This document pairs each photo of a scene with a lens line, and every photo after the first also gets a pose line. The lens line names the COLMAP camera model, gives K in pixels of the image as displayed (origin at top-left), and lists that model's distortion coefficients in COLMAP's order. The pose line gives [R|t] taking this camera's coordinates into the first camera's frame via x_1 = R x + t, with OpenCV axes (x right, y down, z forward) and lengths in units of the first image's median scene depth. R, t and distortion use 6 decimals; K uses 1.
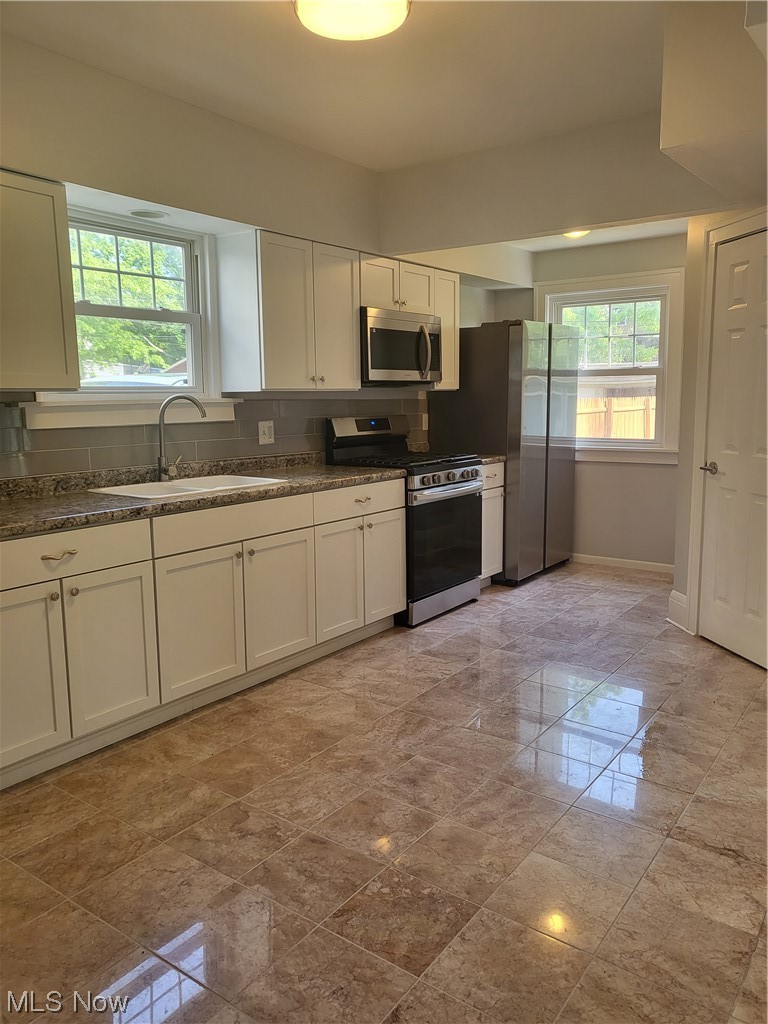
lens RADIAL K [[787.2, 0, 384.0], [0, 787.2, 512.0], [0, 0, 1]] dist [-0.009420, 0.081292]
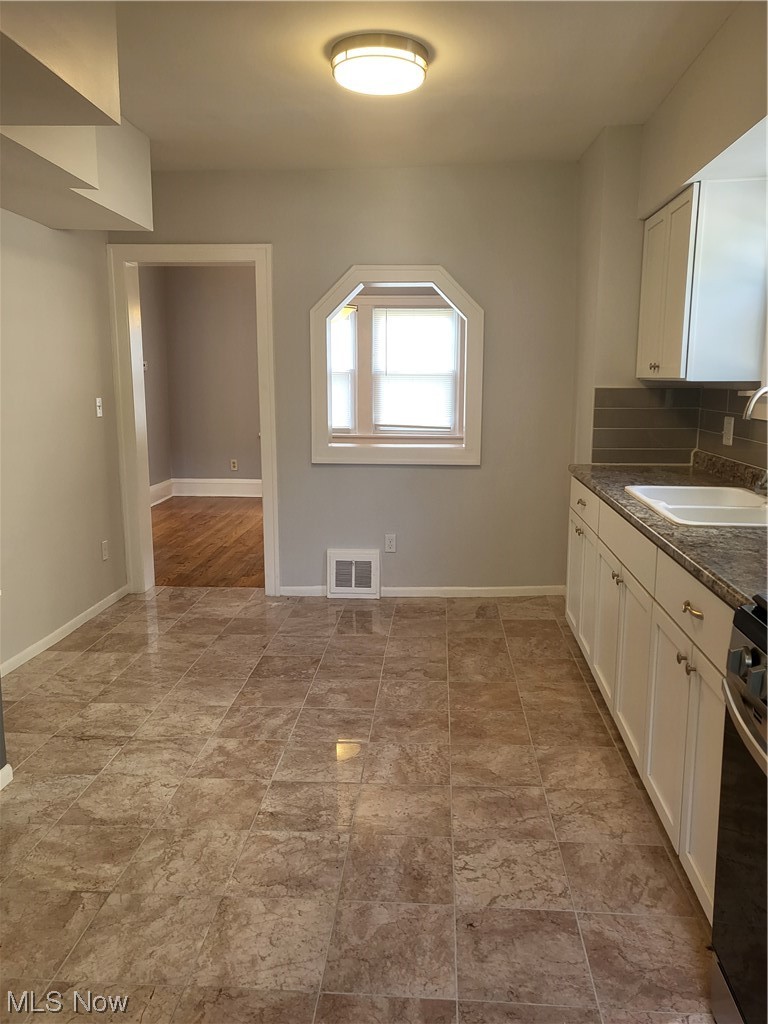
lens RADIAL K [[779.8, 0, 384.0], [0, 779.8, 512.0], [0, 0, 1]] dist [-0.009997, 0.079983]
pose [[-0.849558, 0.095672, -0.518746, 0.556101], [-0.076844, 0.950477, 0.301144, -0.296986], [0.521868, 0.295702, -0.800134, 1.857837]]
